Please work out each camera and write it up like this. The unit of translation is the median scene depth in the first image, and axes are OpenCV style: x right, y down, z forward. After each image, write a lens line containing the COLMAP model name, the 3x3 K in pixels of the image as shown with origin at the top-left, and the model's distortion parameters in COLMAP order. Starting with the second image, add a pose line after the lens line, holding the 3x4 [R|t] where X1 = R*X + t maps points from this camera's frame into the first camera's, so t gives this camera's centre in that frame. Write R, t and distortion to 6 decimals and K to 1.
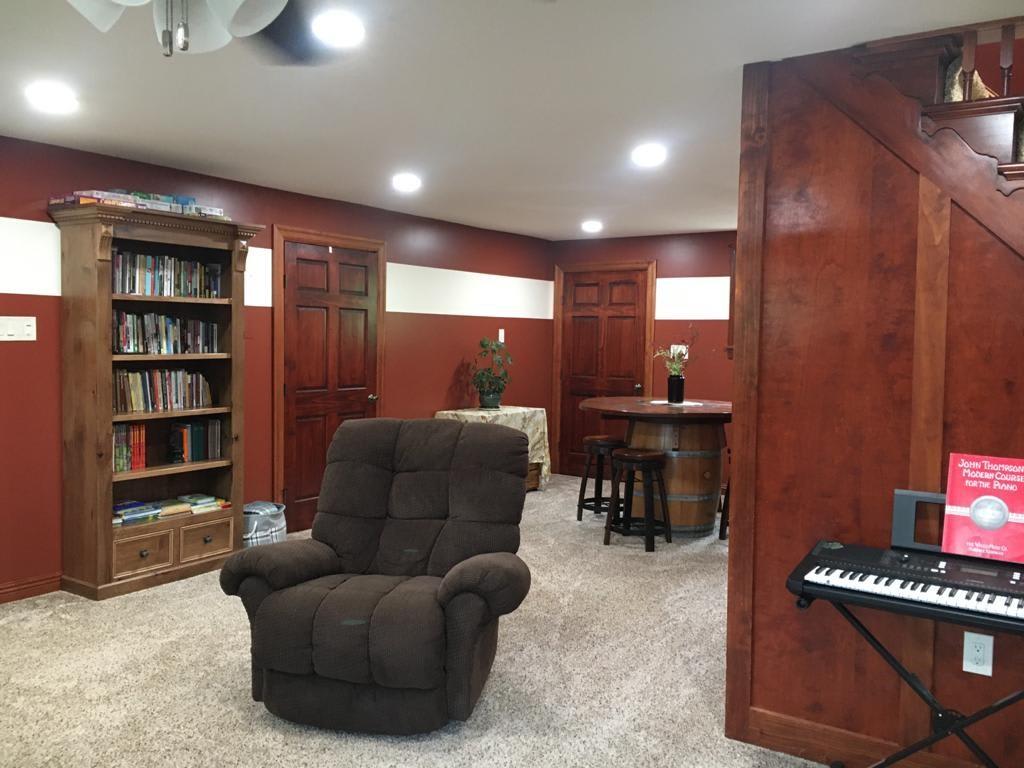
lens RADIAL K [[869.0, 0, 511.5], [0, 869.0, 383.5], [0, 0, 1]] dist [0.048515, 0.003639]
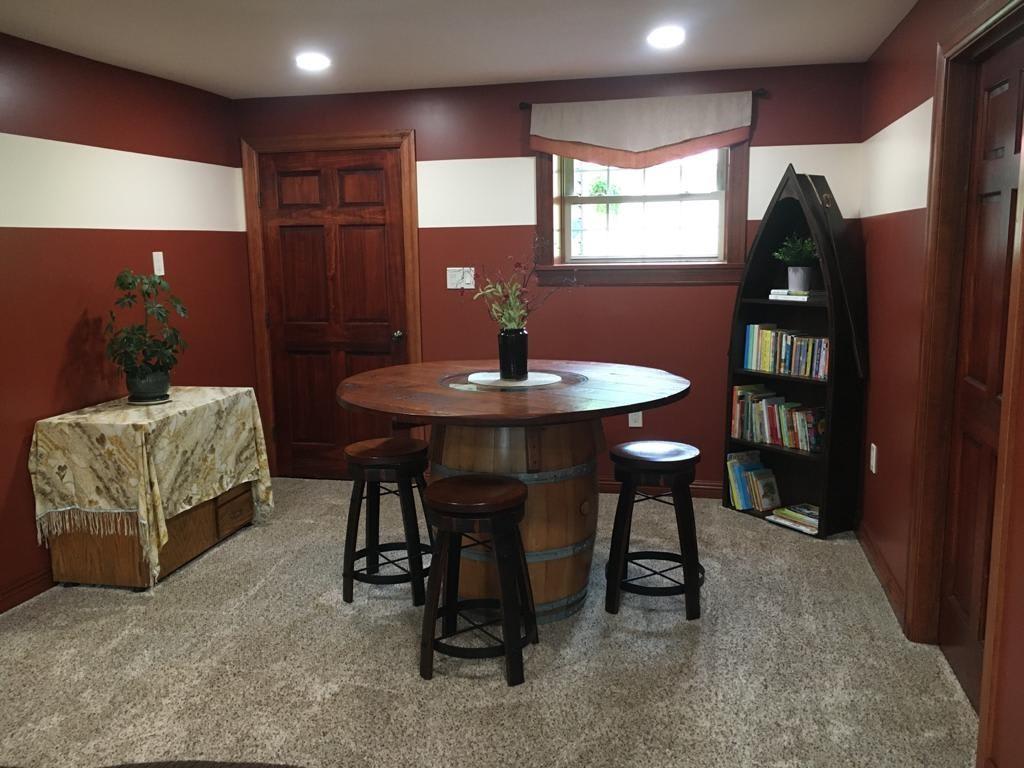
lens RADIAL K [[869.0, 0, 509.9], [0, 869.0, 388.1], [0, 0, 1]] dist [0.048515, 0.003639]
pose [[0.931830, -0.094689, 0.350324, -0.005823], [0.057064, 0.991582, 0.116229, -0.027734], [-0.358381, -0.088314, 0.929389, 0.376423]]
